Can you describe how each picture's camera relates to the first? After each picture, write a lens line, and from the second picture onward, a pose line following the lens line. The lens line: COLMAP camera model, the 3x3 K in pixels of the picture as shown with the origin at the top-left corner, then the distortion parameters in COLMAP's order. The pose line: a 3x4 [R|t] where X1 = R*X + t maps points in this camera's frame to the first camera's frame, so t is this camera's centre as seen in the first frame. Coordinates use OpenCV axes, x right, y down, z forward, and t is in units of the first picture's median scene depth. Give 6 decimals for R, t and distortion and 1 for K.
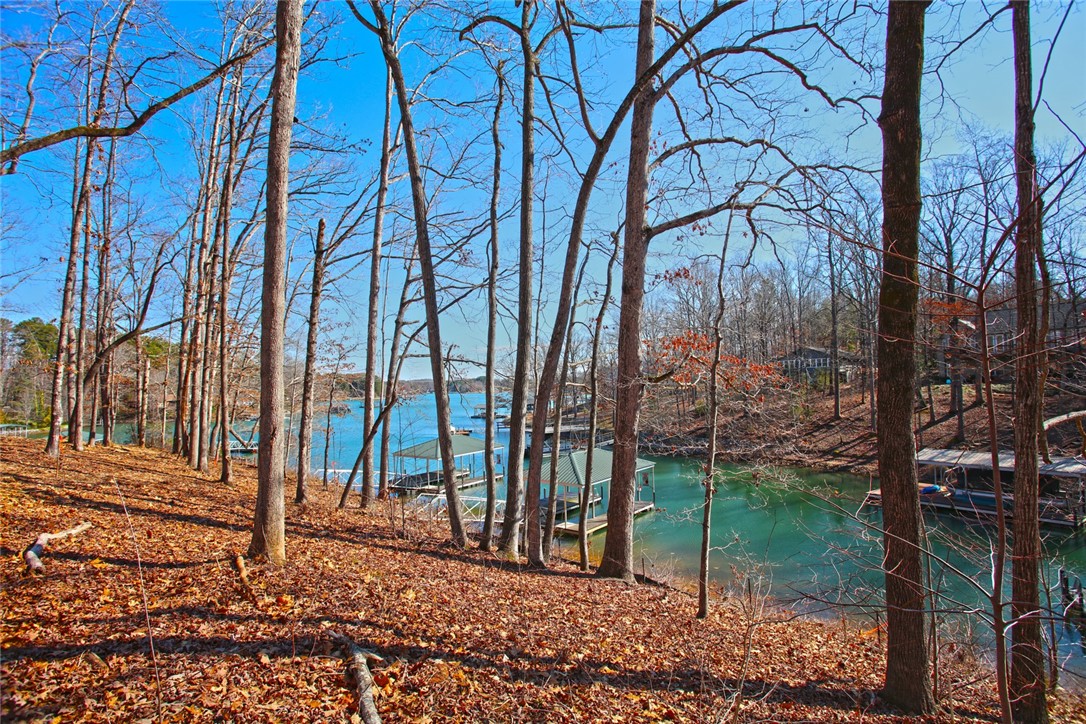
lens RADIAL K [[508.5, 0, 547.1], [0, 508.5, 364.3], [0, 0, 1]] dist [-0.015868, 0.004268]
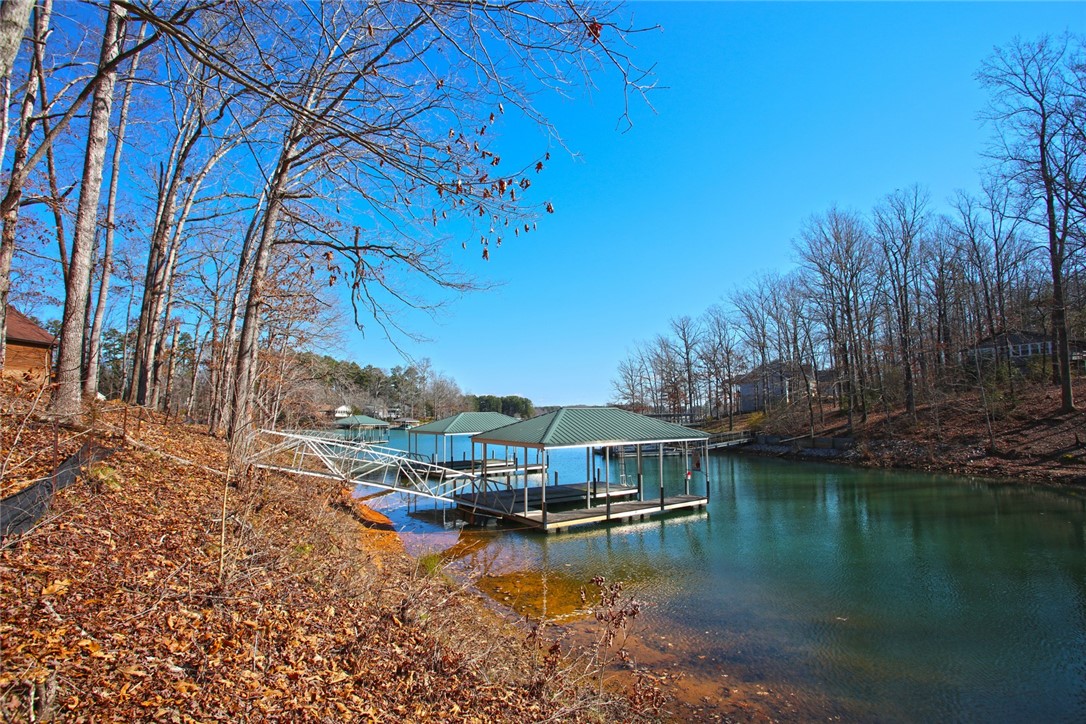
lens RADIAL K [[508.5, 0, 553.8], [0, 508.5, 356.7], [0, 0, 1]] dist [-0.015868, 0.004268]
pose [[0.961464, 0.000008, -0.274931, 0.416228], [-0.016086, 0.998288, -0.056226, 0.284043], [0.274460, 0.058482, 0.959818, 0.704344]]
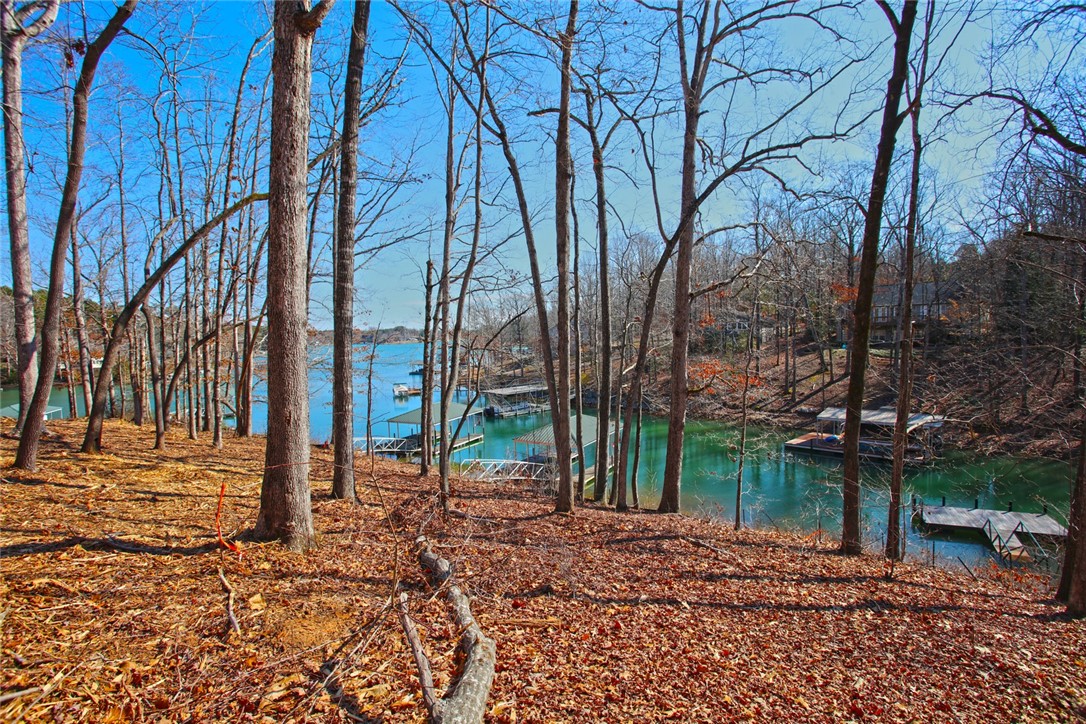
lens RADIAL K [[508.5, 0, 550.2], [0, 508.5, 361.6], [0, 0, 1]] dist [-0.015868, 0.004268]
pose [[0.987939, -0.012230, 0.154357, -0.339195], [-0.001945, 0.995817, 0.091349, -0.145252], [-0.154828, -0.090547, 0.983783, -0.342929]]
